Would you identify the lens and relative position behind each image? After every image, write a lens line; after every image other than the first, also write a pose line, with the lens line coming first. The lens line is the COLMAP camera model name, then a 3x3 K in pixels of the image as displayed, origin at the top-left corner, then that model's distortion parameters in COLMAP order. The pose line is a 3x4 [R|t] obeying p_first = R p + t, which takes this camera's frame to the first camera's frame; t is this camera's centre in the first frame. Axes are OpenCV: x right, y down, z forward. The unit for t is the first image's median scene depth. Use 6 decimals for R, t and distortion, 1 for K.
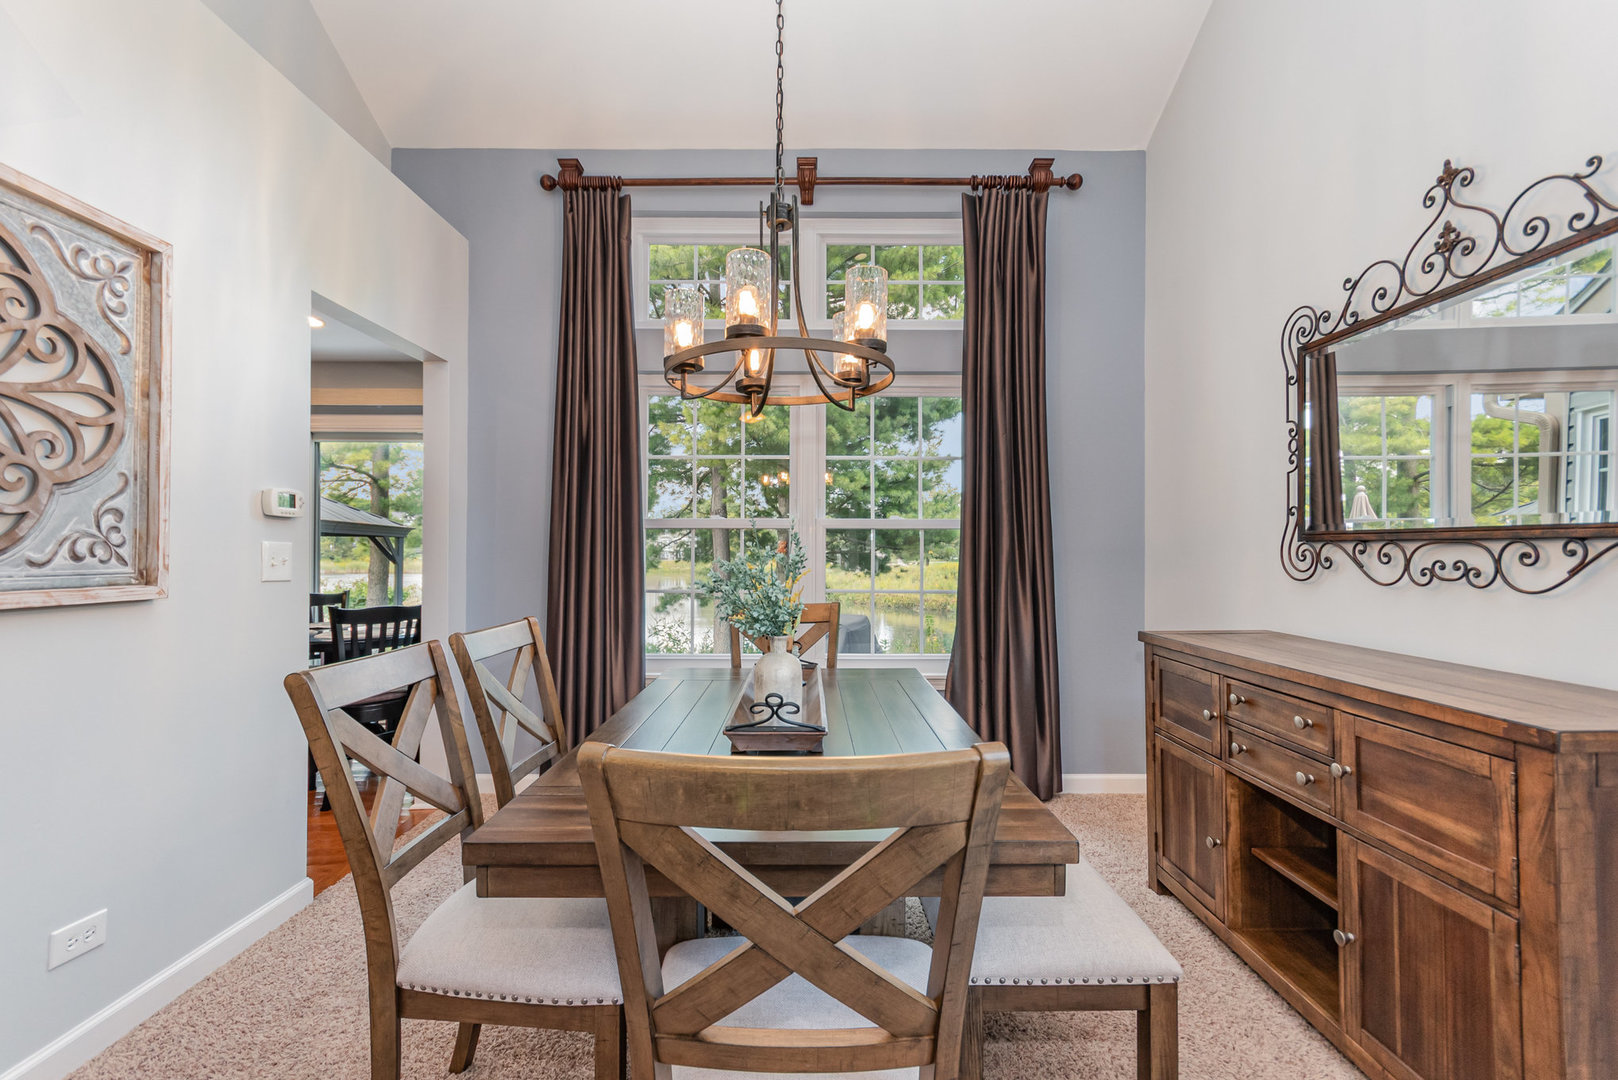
lens RADIAL K [[711.5, 0, 809.2], [0, 711.5, 547.9], [0, 0, 1]] dist [0.009031, -0.001726]
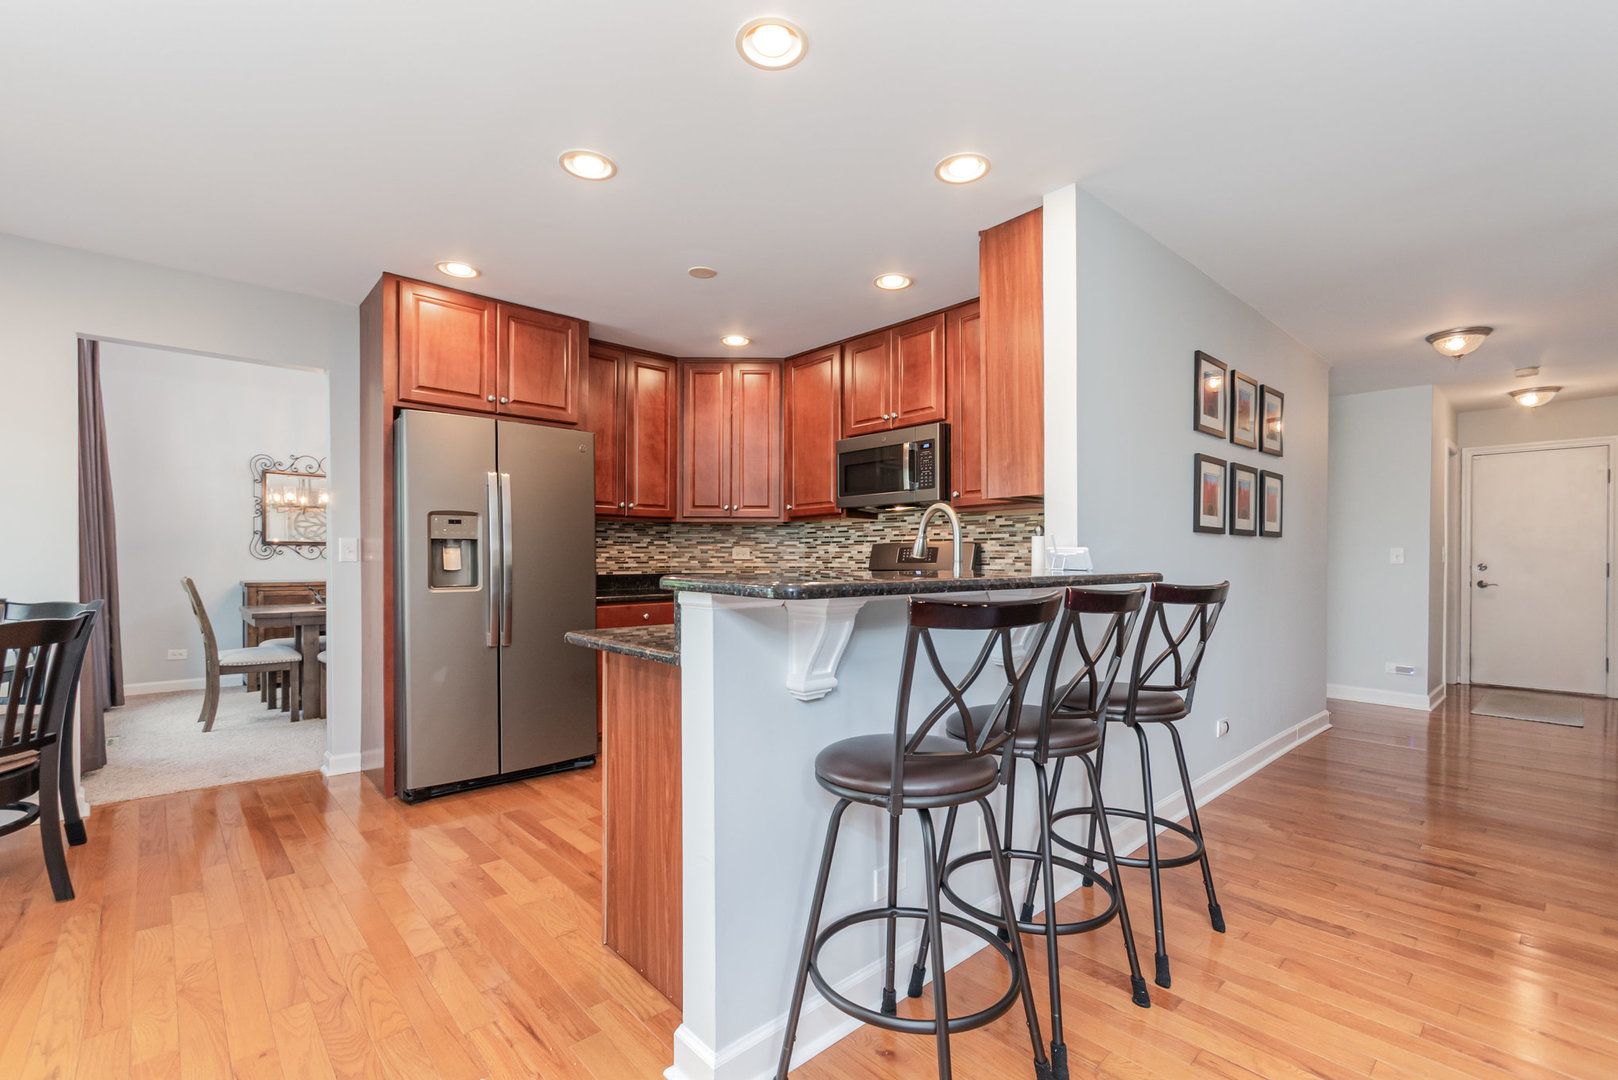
lens RADIAL K [[711.5, 0, 796.5], [0, 711.5, 563.2], [0, 0, 1]] dist [0.009031, -0.001726]
pose [[-0.661111, -0.004035, 0.750277, -3.258376], [-0.003782, 0.999991, 0.002046, 0.059381], [-0.750278, -0.001485, -0.661120, 1.617252]]
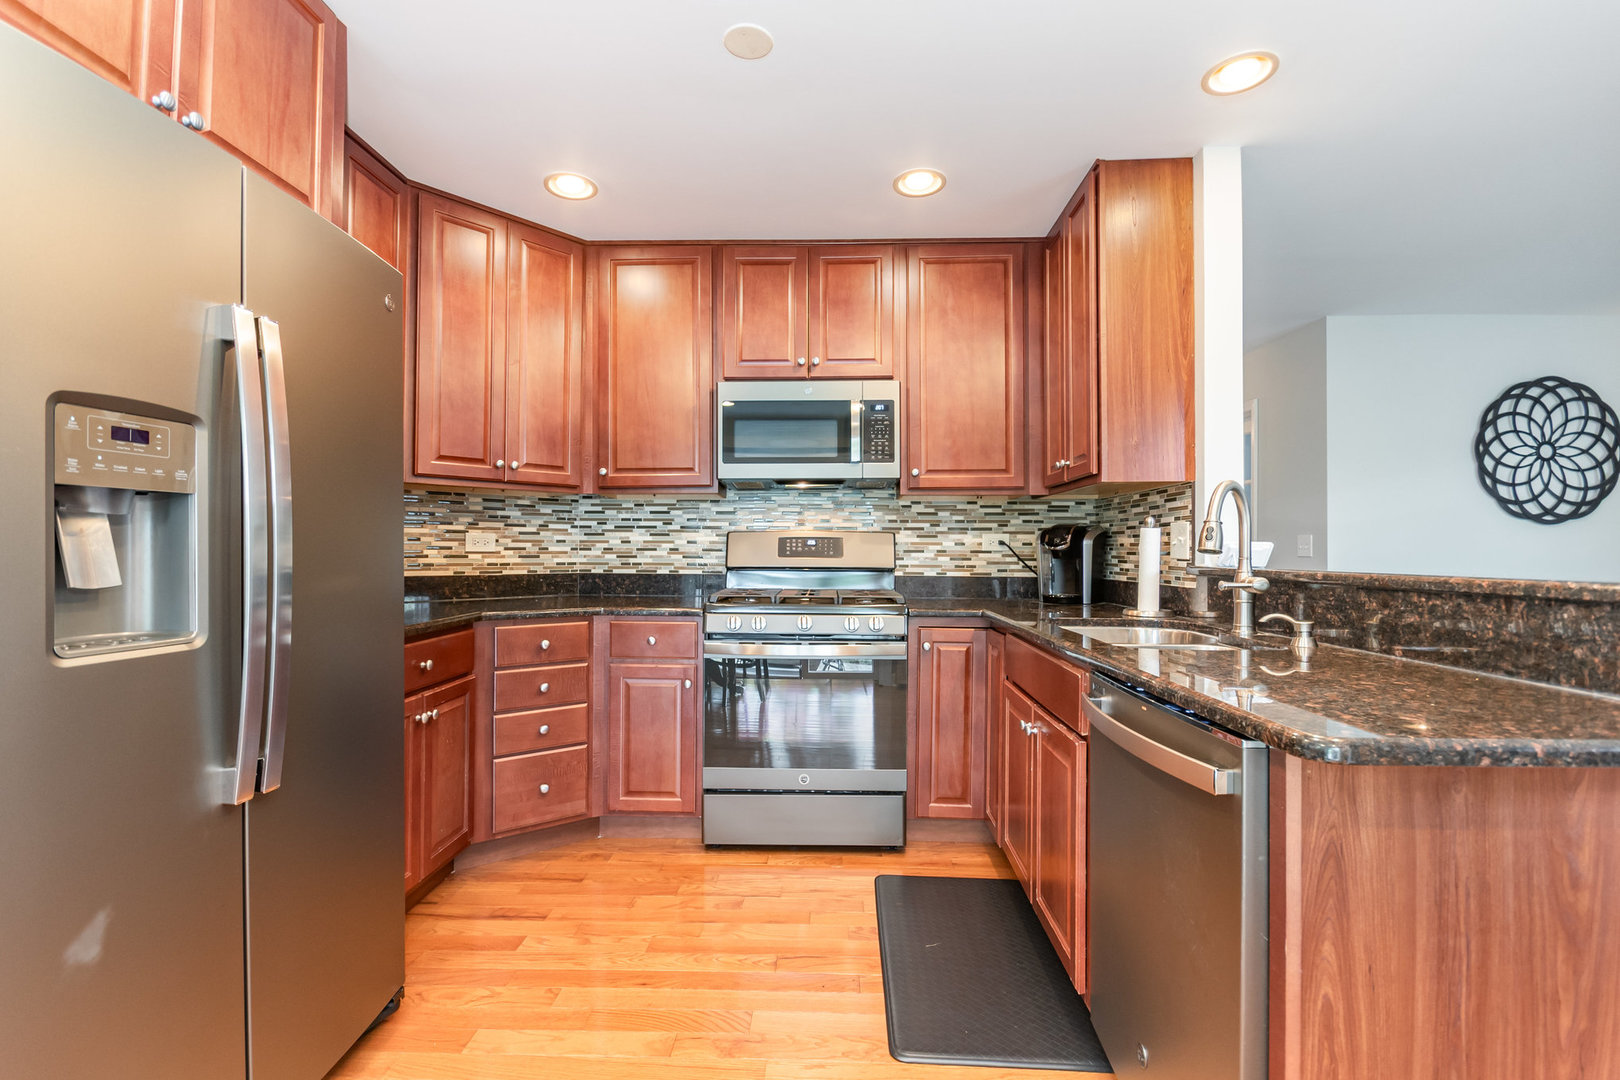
lens RADIAL K [[735.9, 0, 799.8], [0, 735.9, 542.3], [0, 0, 1]] dist [0.002228, -0.003513]
pose [[-0.999109, -0.002251, 0.042145, -1.894427], [-0.002963, 0.999854, -0.016845, 0.055608], [-0.042101, -0.016955, -0.998970, 1.637806]]
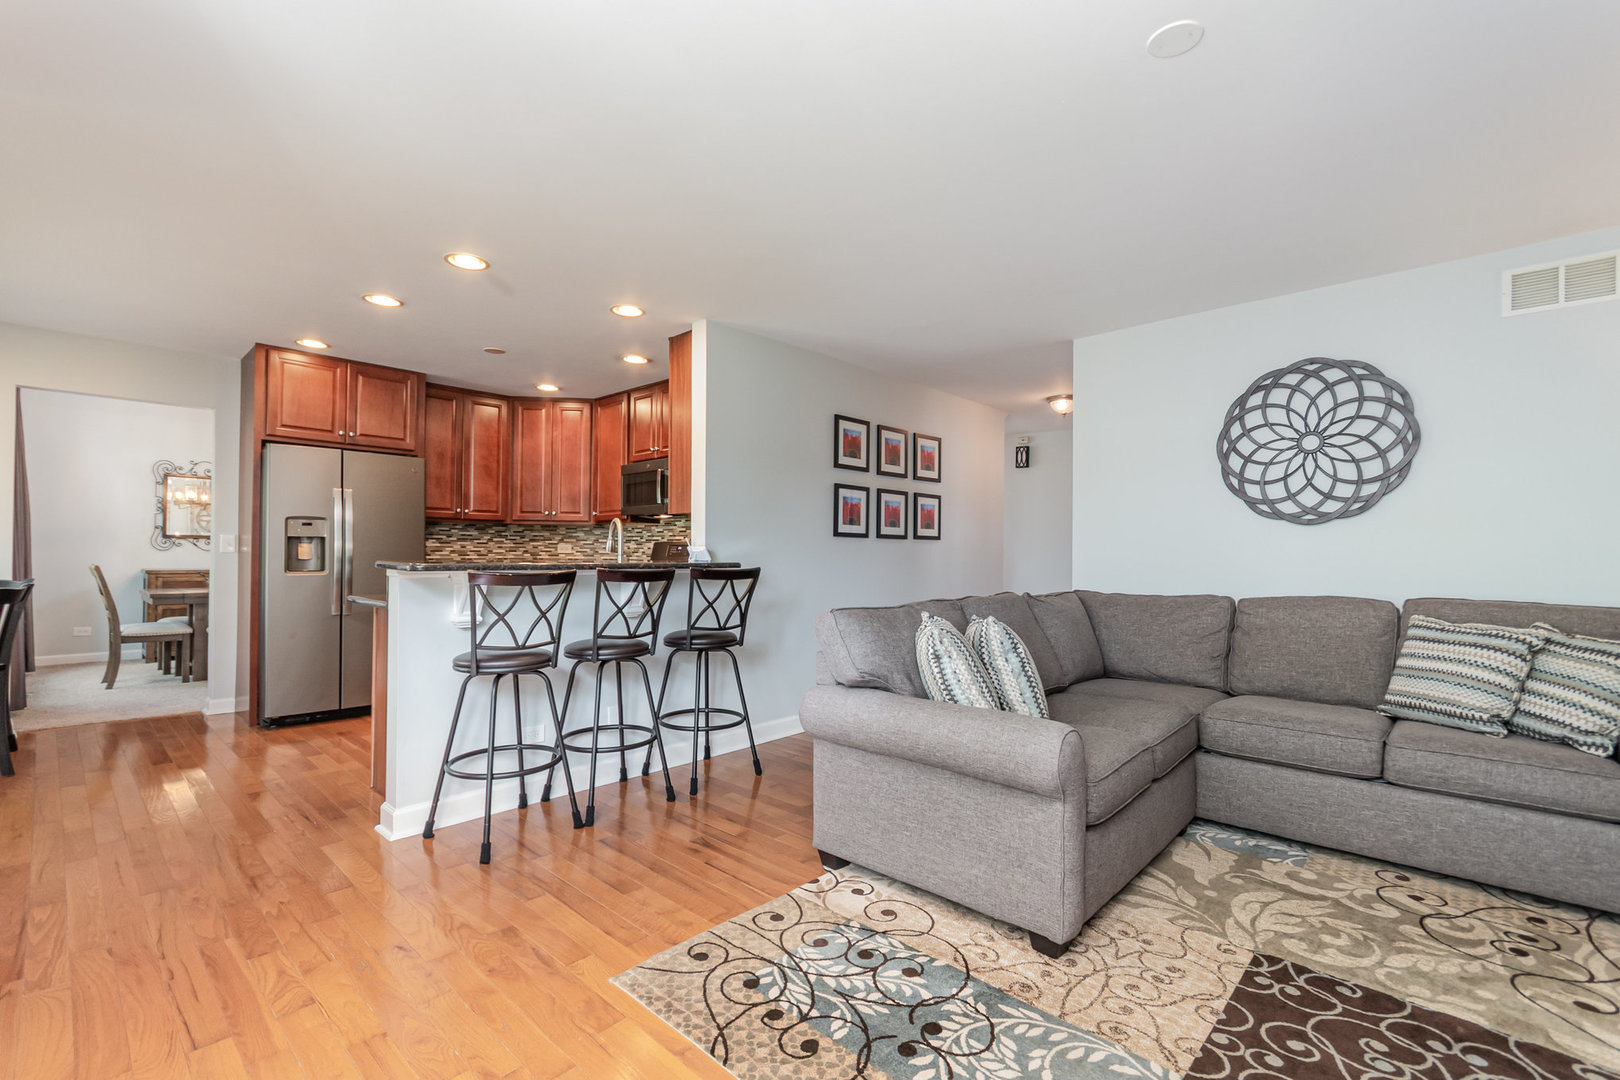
lens RADIAL K [[712.4, 0, 802.1], [0, 712.4, 546.4], [0, 0, 1]] dist [0.009031, -0.001726]
pose [[-0.718739, 0.003134, 0.695273, -4.303654], [-0.010106, 0.999837, -0.014954, 0.058585], [-0.695207, -0.017774, -0.718590, 1.664170]]
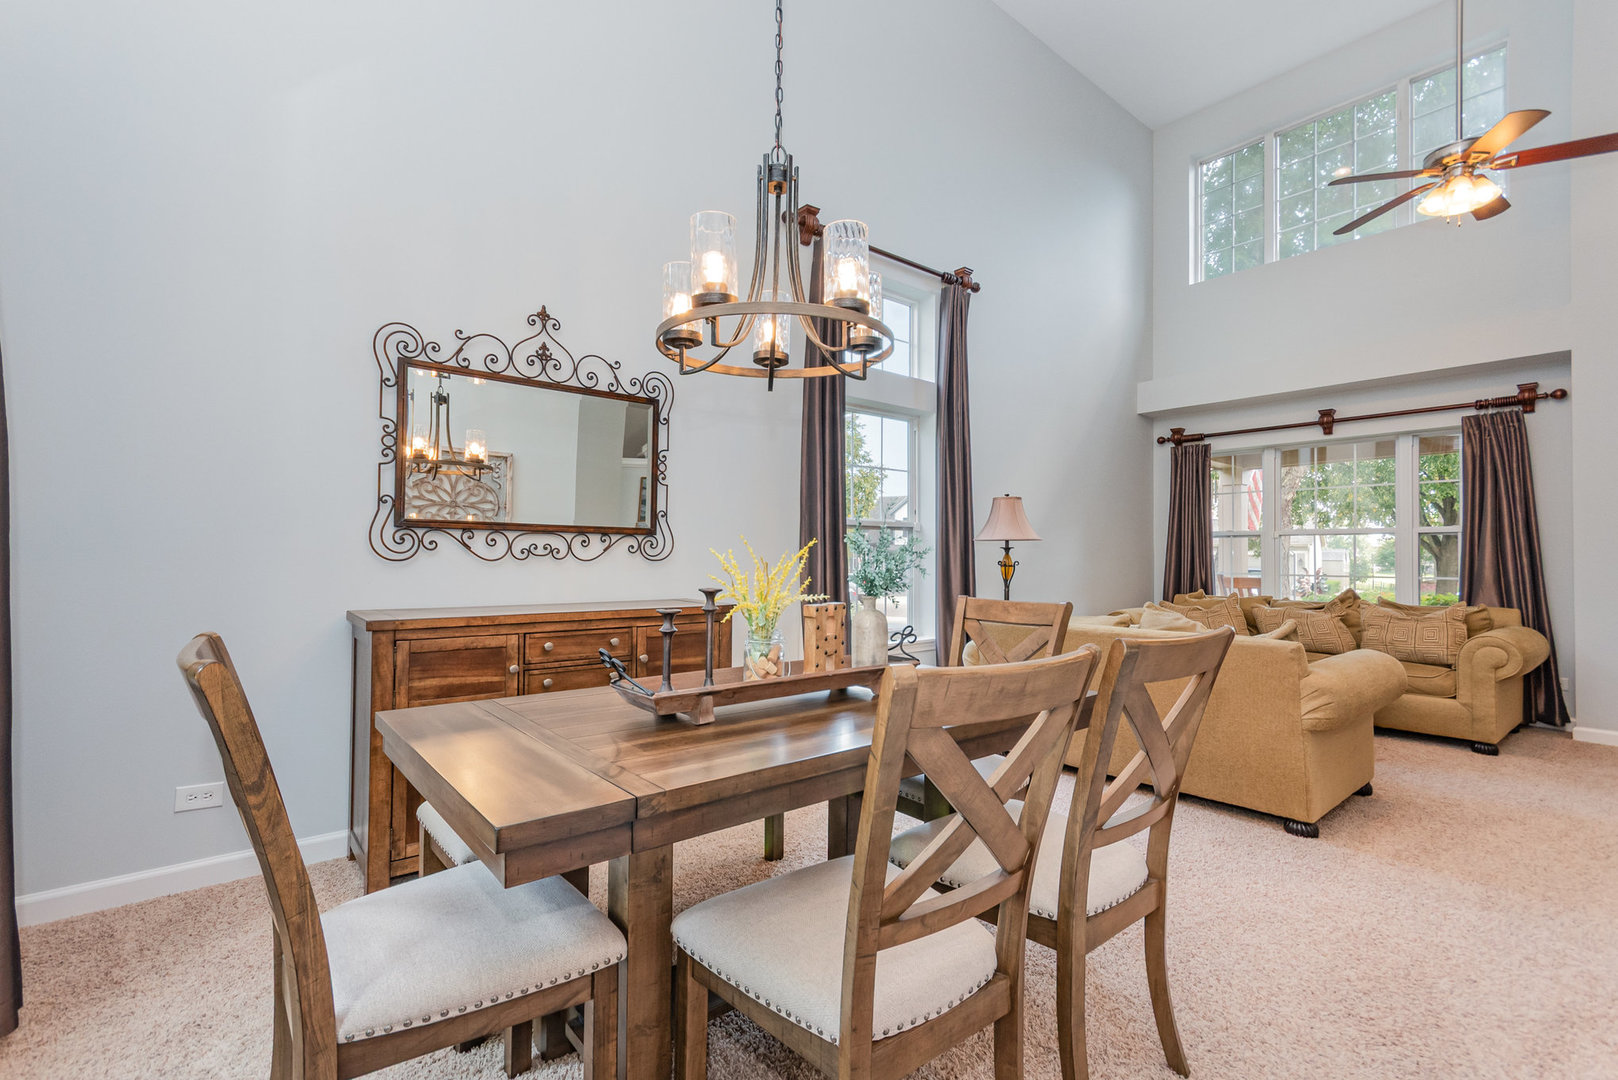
lens RADIAL K [[711.5, 0, 796.6], [0, 711.5, 542.9], [0, 0, 1]] dist [0.009031, -0.001726]
pose [[-0.624435, 0.014347, 0.780945, -0.769637], [-0.008352, 0.999652, -0.025042, 0.050867], [-0.781033, -0.022160, -0.624097, 1.552312]]
